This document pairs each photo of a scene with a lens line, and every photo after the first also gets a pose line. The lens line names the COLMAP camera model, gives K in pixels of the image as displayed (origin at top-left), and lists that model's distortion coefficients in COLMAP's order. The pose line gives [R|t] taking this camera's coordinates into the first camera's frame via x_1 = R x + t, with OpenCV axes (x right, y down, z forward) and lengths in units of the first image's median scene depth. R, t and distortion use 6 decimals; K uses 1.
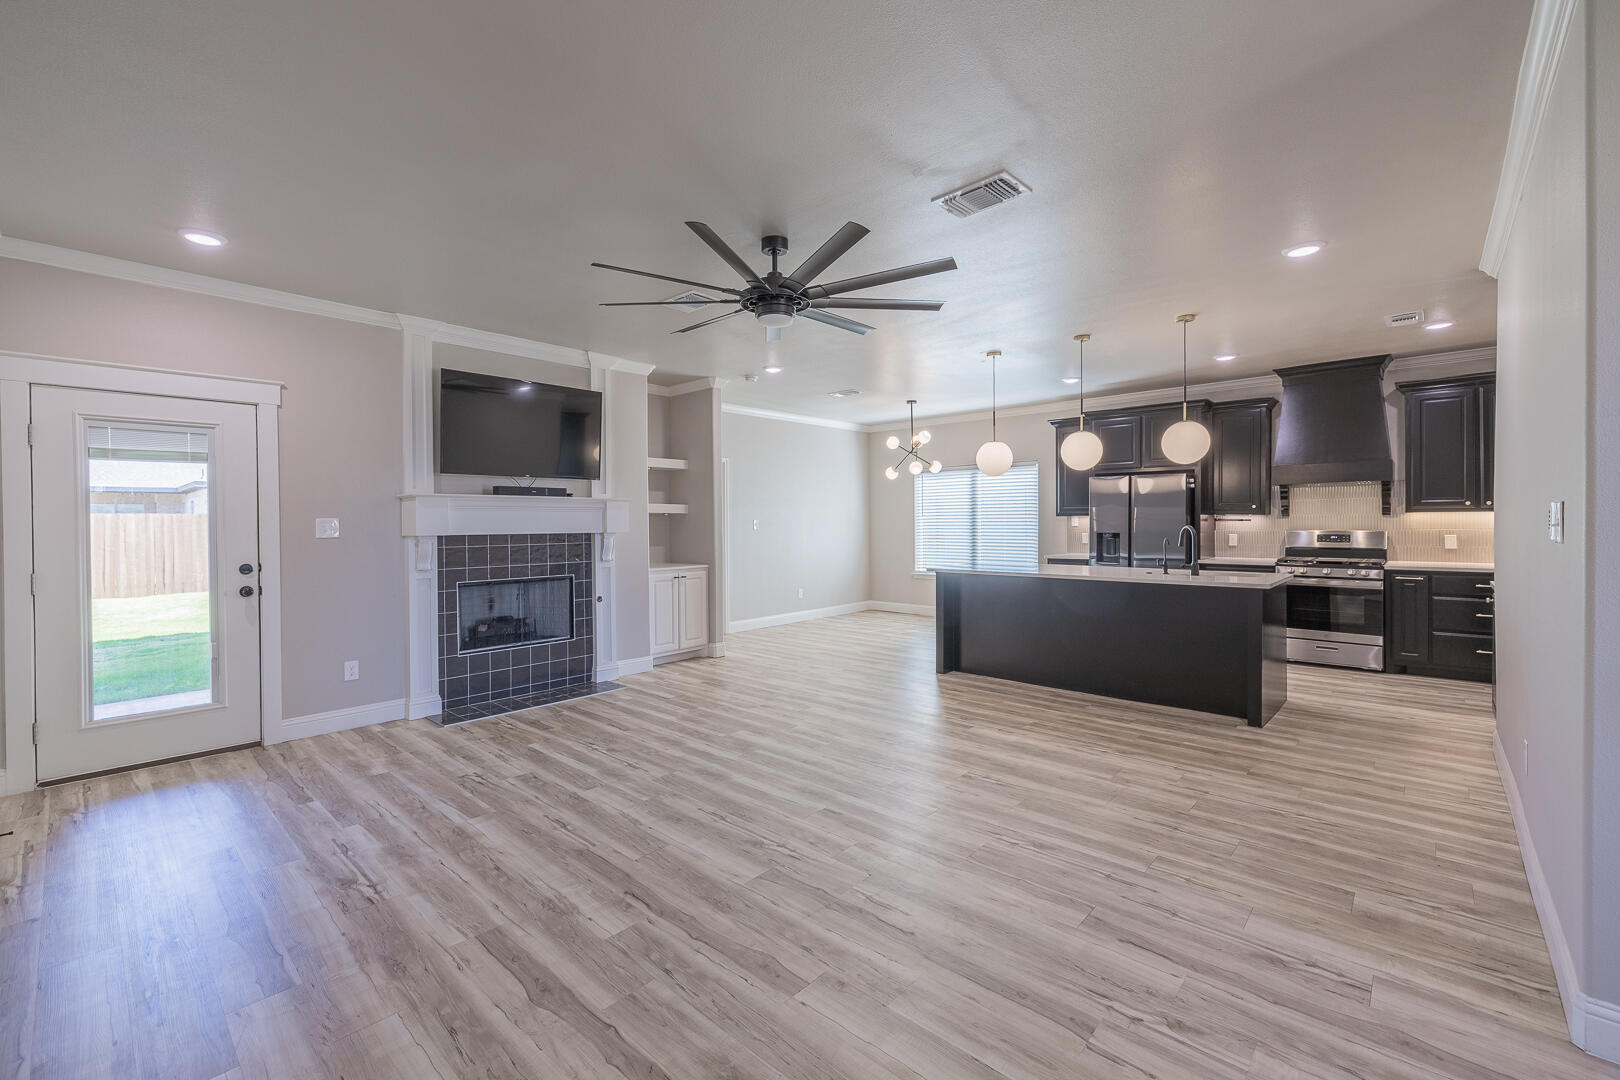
lens RADIAL K [[679.1, 0, 817.4], [0, 679.1, 519.8], [0, 0, 1]] dist [0.002812, 0.000425]
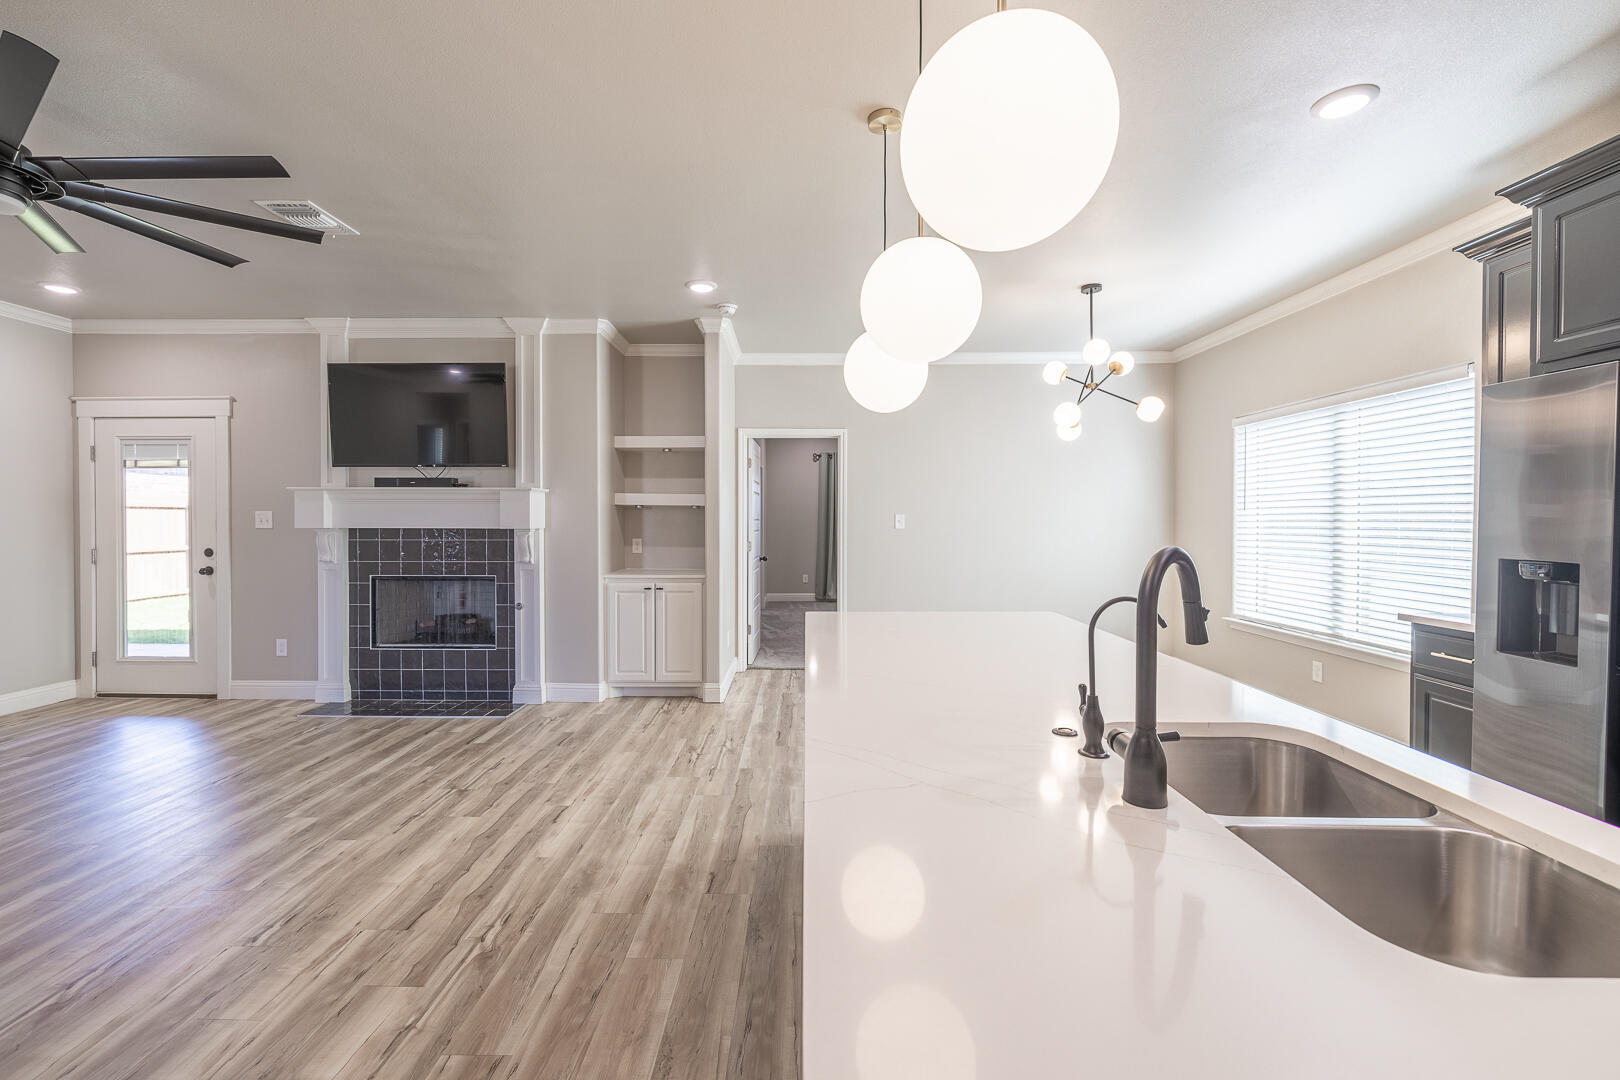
lens RADIAL K [[687.8, 0, 807.4], [0, 687.8, 527.7], [0, 0, 1]] dist [-0.002609, -0.000438]
pose [[0.657826, 0.017667, -0.752962, 0.816873], [-0.003678, 0.999788, 0.020245, -0.001583], [0.753161, -0.010549, 0.657752, 1.016705]]
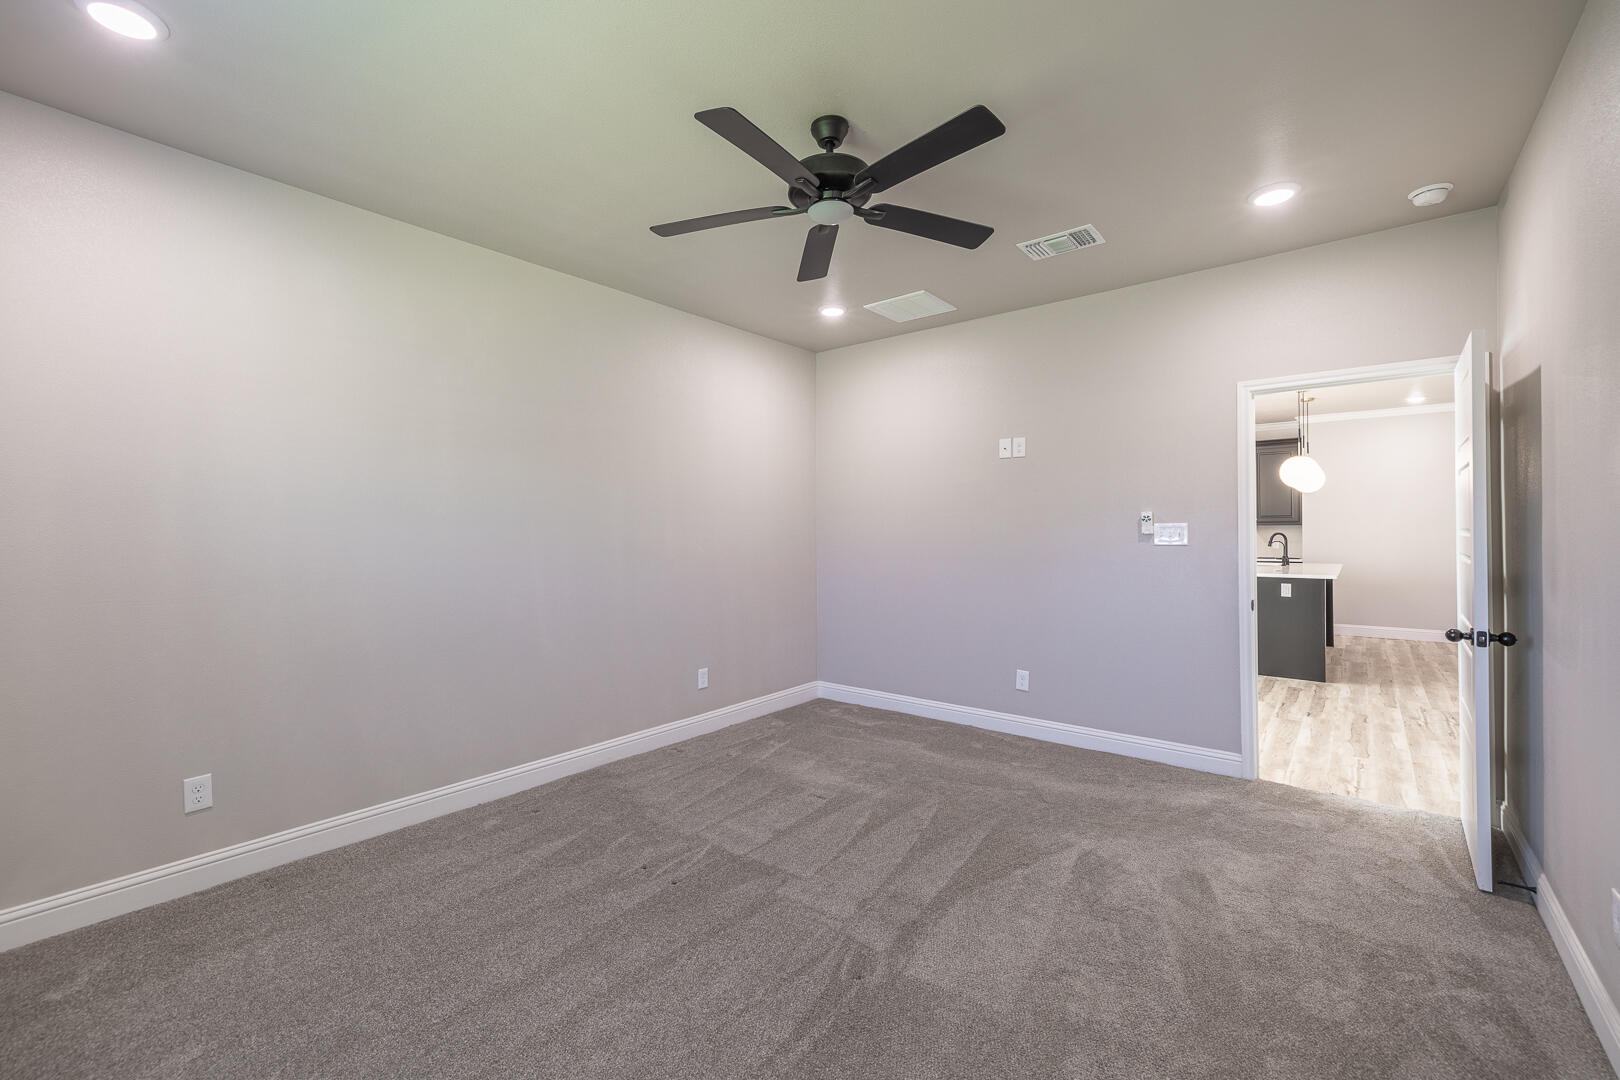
lens RADIAL K [[688.6, 0, 784.3], [0, 688.6, 528.0], [0, 0, 1]] dist [-0.001128, 0.000422]
pose [[-0.020308, 0.012137, 0.999720, -1.232239], [0.002665, 0.999923, -0.012085, 0.018209], [-0.999790, 0.002418, -0.020339, 2.752294]]
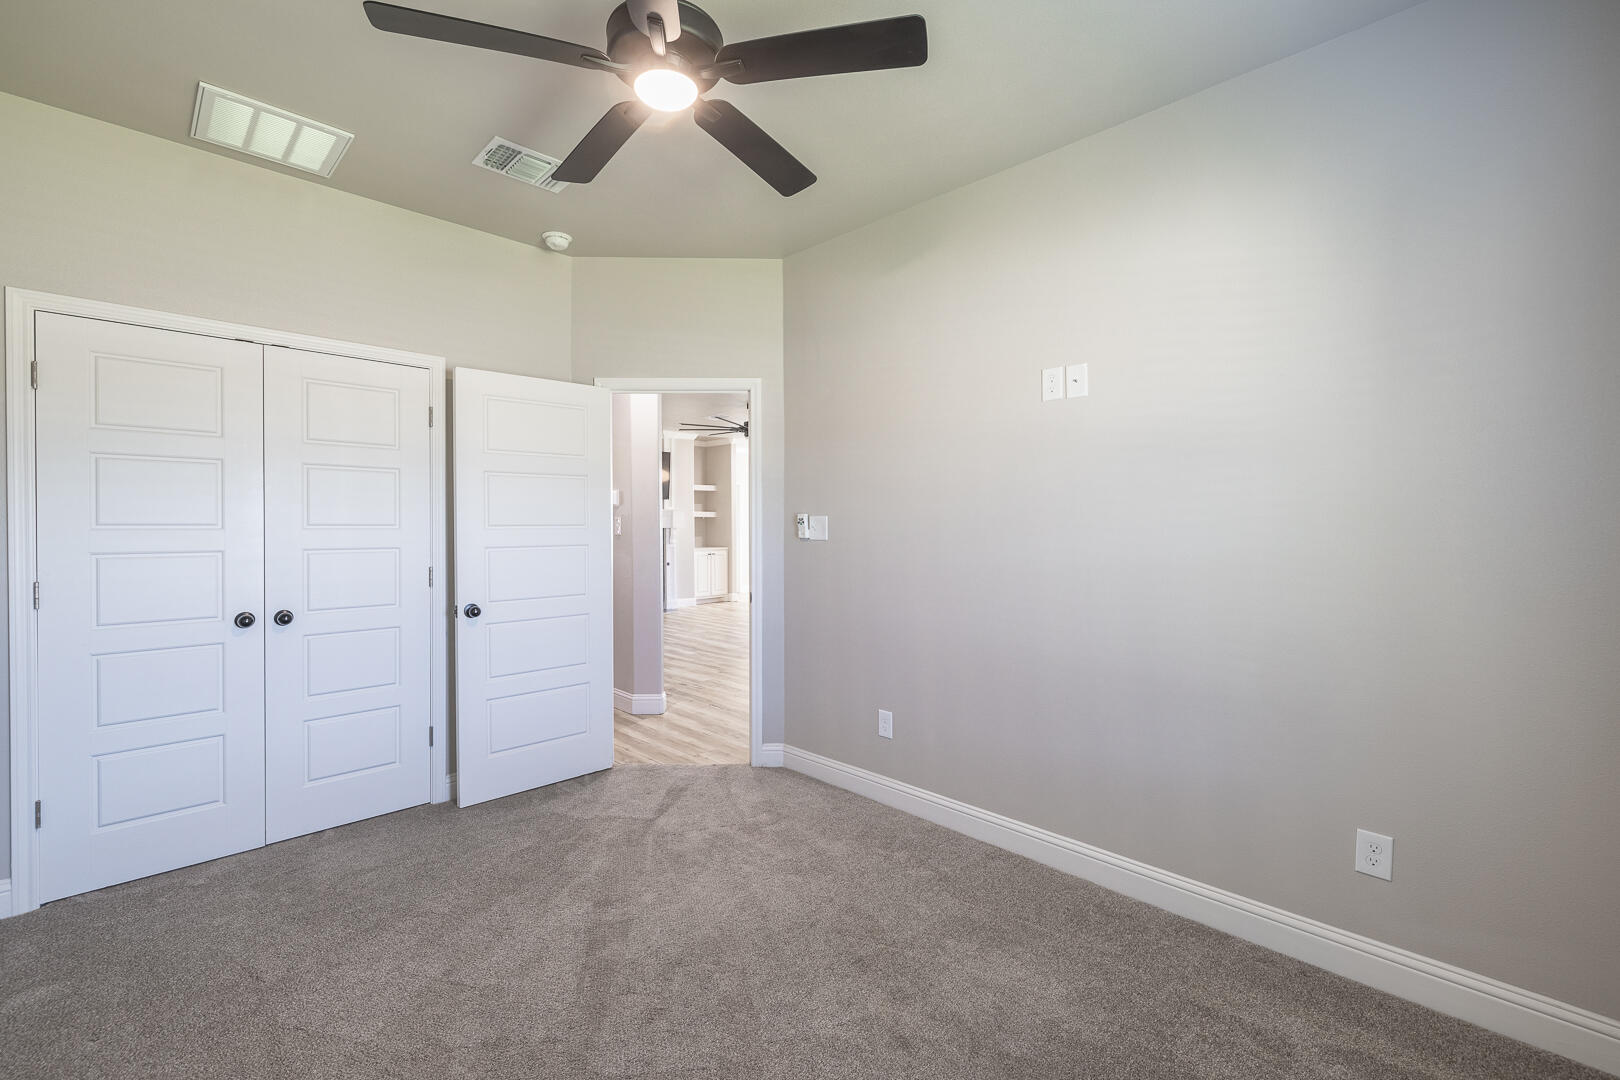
lens RADIAL K [[687.8, 0, 807.4], [0, 687.8, 527.7], [0, 0, 1]] dist [-0.002609, -0.000438]
pose [[0.998161, 0.007896, -0.060099, 0.241911], [-0.007412, 0.999938, 0.008280, 0.001148], [0.060160, -0.007819, 0.998158, -1.216878]]
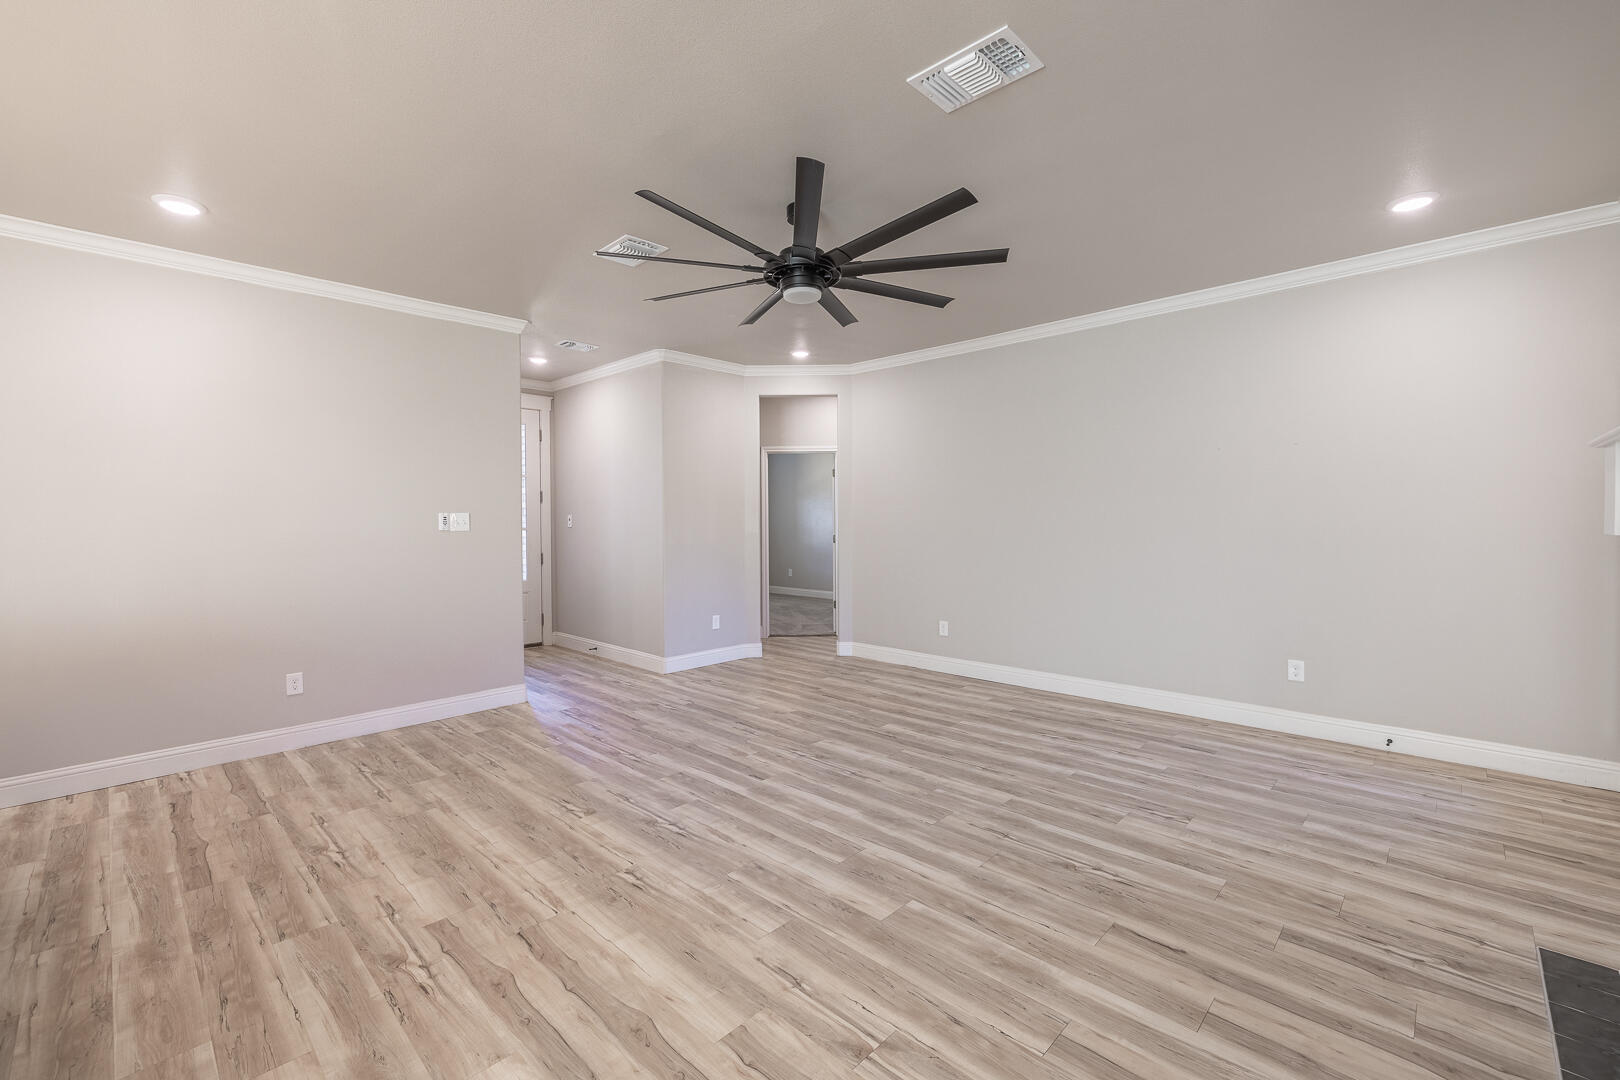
lens RADIAL K [[680.1, 0, 793.0], [0, 680.1, 524.5], [0, 0, 1]] dist [-0.002810, -0.000206]
pose [[-0.998142, 0.013368, 0.059453, -0.086403], [0.013792, 0.999882, 0.006718, 0.007684], [-0.059356, 0.007525, -0.998209, 1.677976]]
